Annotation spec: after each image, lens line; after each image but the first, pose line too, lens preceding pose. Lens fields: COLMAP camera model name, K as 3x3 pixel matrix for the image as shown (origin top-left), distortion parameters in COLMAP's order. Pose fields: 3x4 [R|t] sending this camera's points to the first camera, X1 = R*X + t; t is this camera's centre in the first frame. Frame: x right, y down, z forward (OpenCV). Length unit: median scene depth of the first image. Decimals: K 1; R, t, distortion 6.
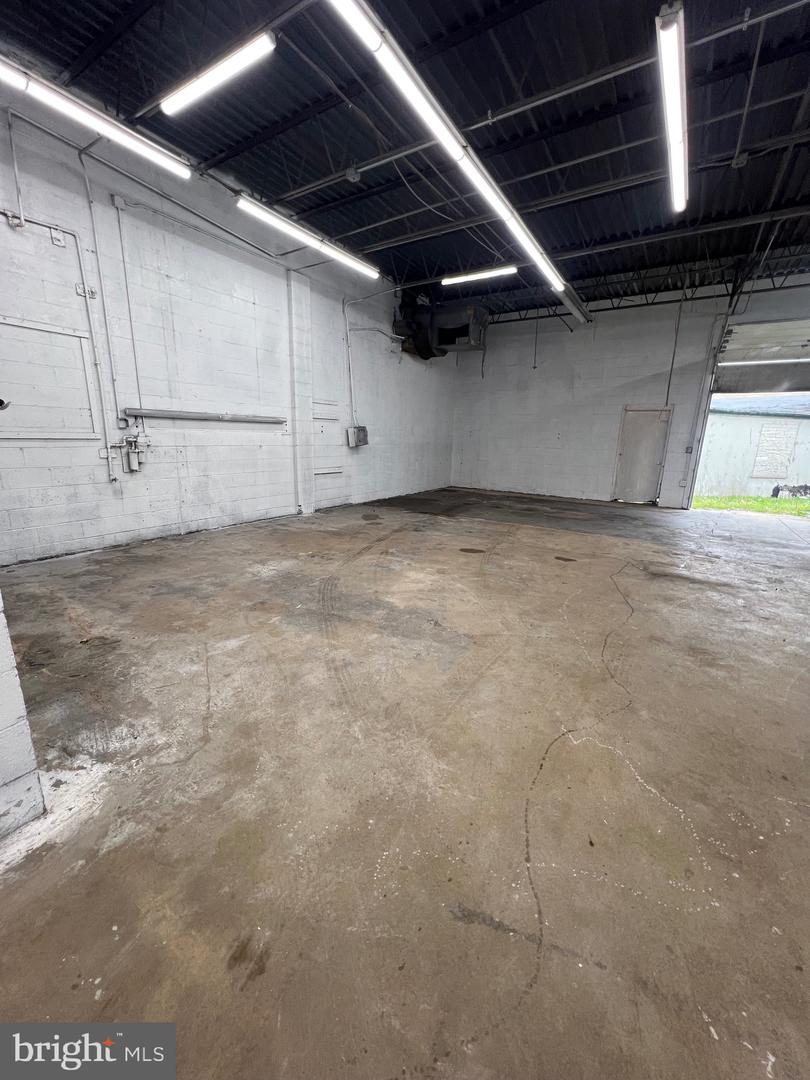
lens RADIAL K [[430.2, 0, 403.9], [0, 430.2, 542.3], [0, 0, 1]] dist [-0.000764, -0.000228]
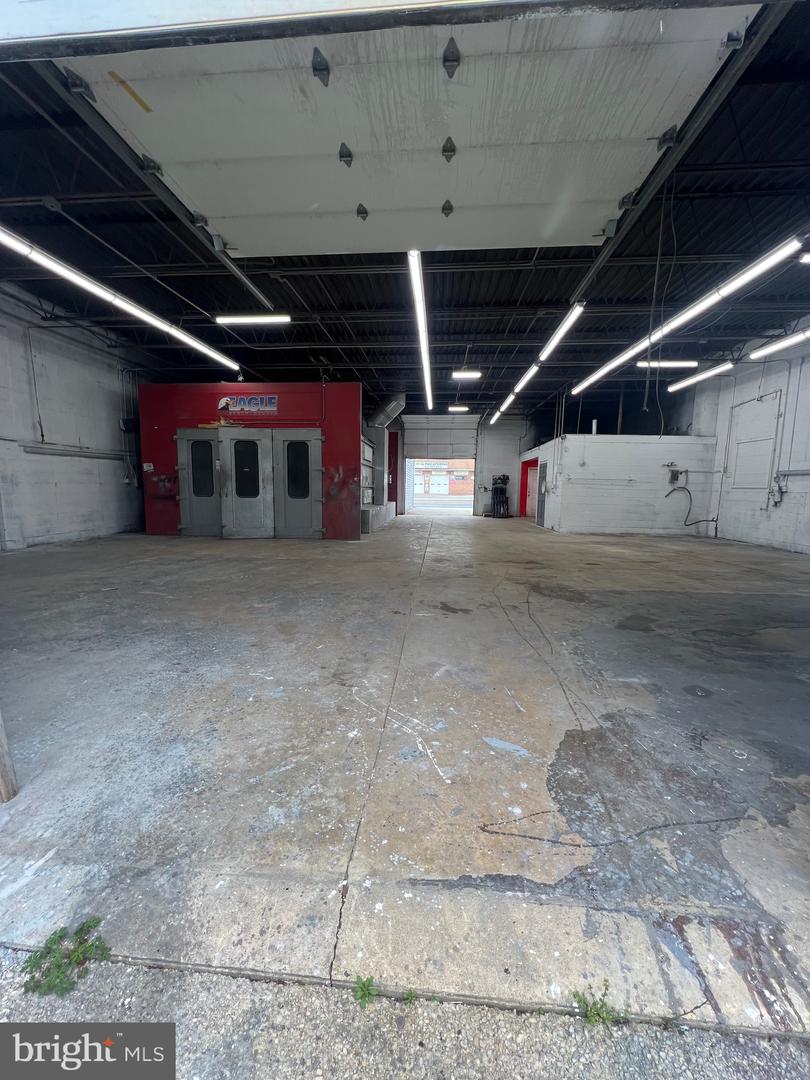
lens RADIAL K [[430.2, 0, 405.0], [0, 430.2, 541.8], [0, 0, 1]] dist [-0.000764, -0.000228]
pose [[-0.881838, 0.025077, -0.470884, 0.978836], [-0.146962, 0.934234, 0.324974, -0.242316], [0.448066, 0.355777, -0.820158, 1.165361]]
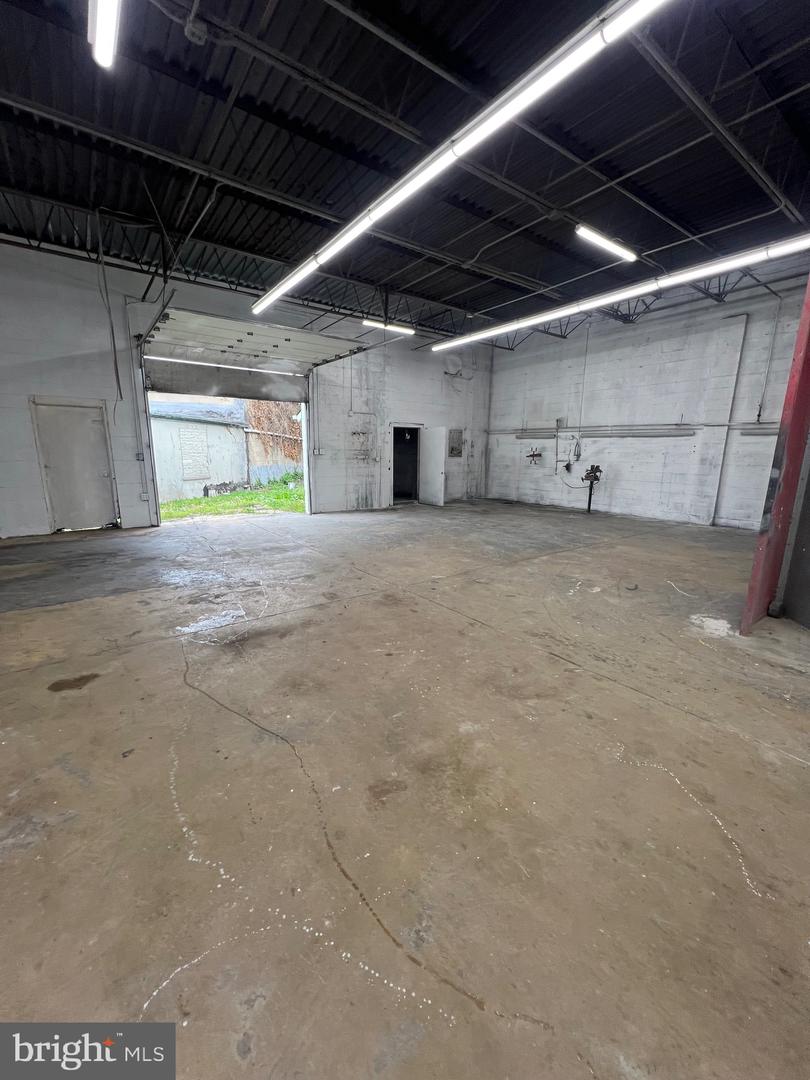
lens RADIAL K [[430.2, 0, 403.5], [0, 430.2, 542.0], [0, 0, 1]] dist [-0.000764, -0.000228]
pose [[0.351711, -0.218013, 0.910368, 0.053172], [0.225057, 0.963671, 0.143829, -0.068725], [-0.908652, 0.154299, 0.387999, 0.268246]]
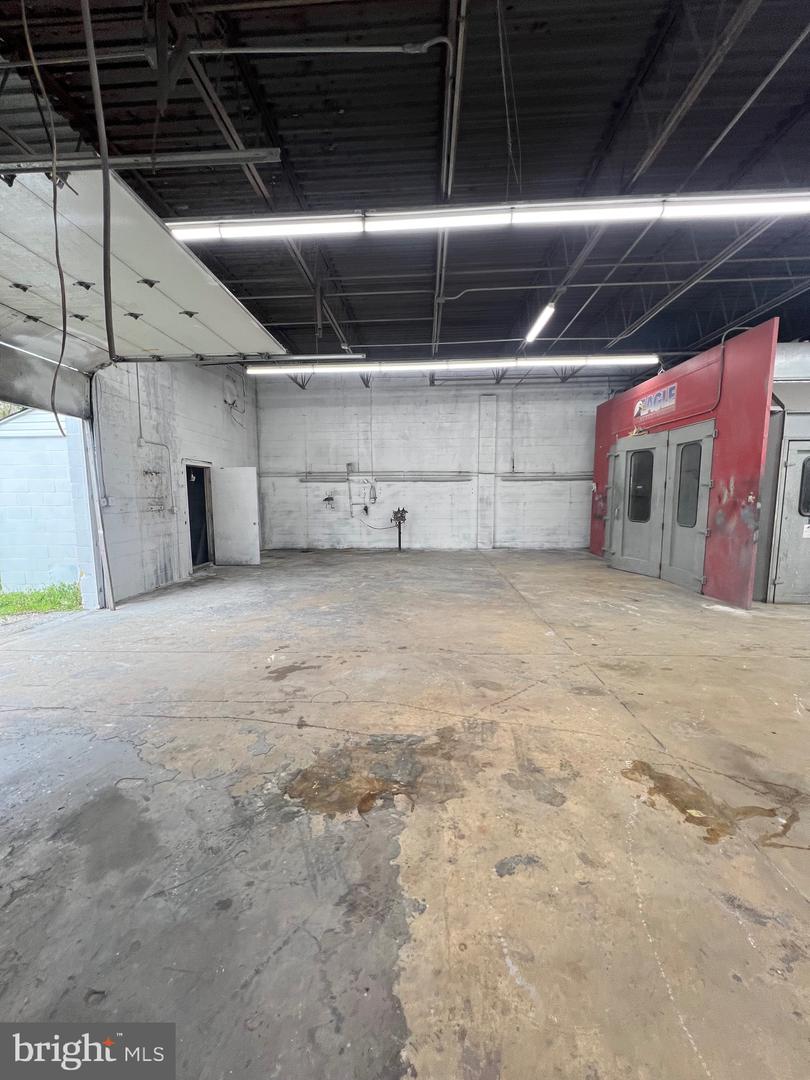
lens RADIAL K [[430.2, 0, 402.6], [0, 430.2, 542.4], [0, 0, 1]] dist [-0.000764, -0.000228]
pose [[-0.502298, -0.120012, 0.856326, 0.253880], [0.201852, 0.946687, 0.251077, -0.207599], [-0.840805, 0.298967, -0.451294, 0.838450]]
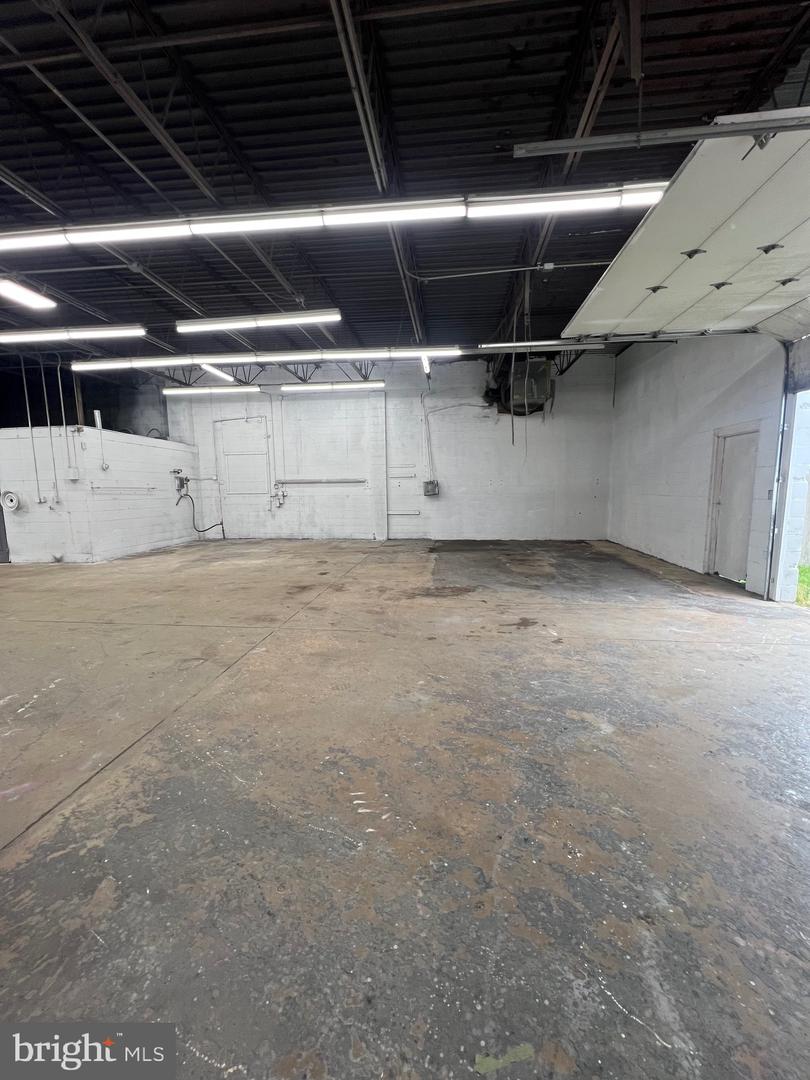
lens RADIAL K [[430.2, 0, 401.1], [0, 430.2, 542.5], [0, 0, 1]] dist [-0.000764, -0.000228]
pose [[0.439842, 0.085012, -0.894043, 1.088757], [-0.193000, 0.981197, -0.001650, -0.066018], [0.877092, 0.173276, 0.447979, 0.375450]]
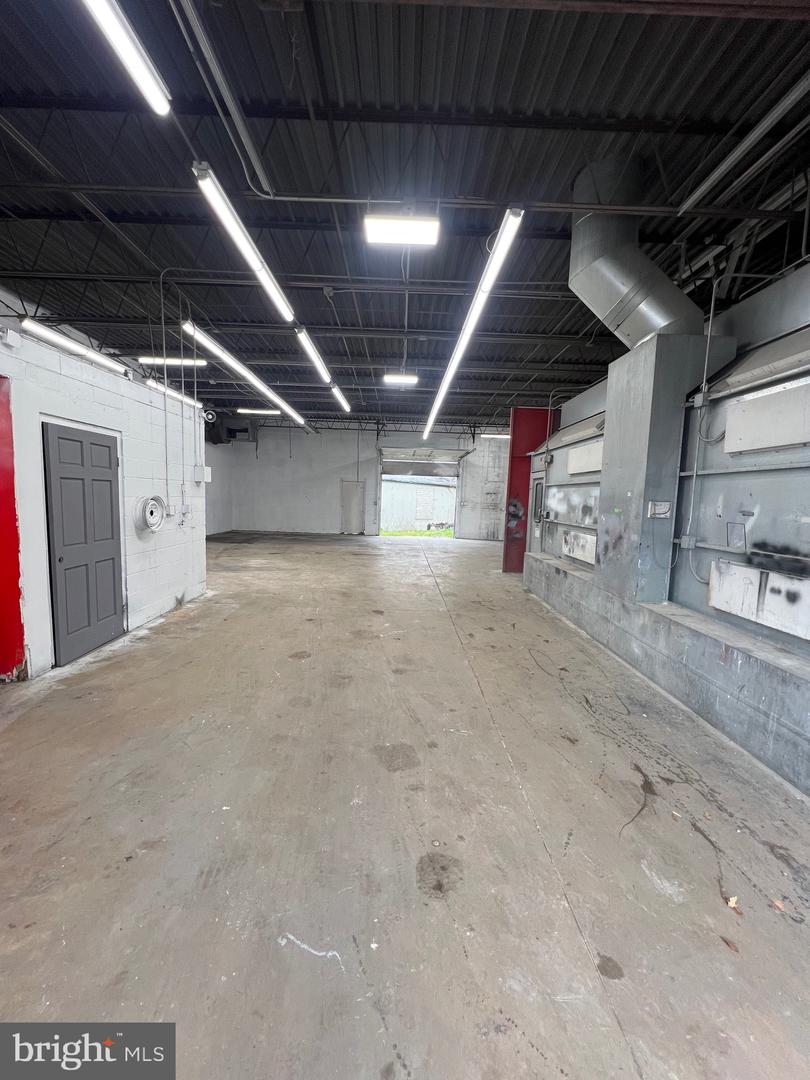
lens RADIAL K [[430.2, 0, 403.3], [0, 430.2, 545.5], [0, 0, 1]] dist [-0.000764, -0.000228]
pose [[0.837128, -0.056499, 0.544081, -0.288338], [0.119414, 0.989537, -0.080975, 0.146449], [-0.533813, 0.132758, 0.835116, -0.664588]]
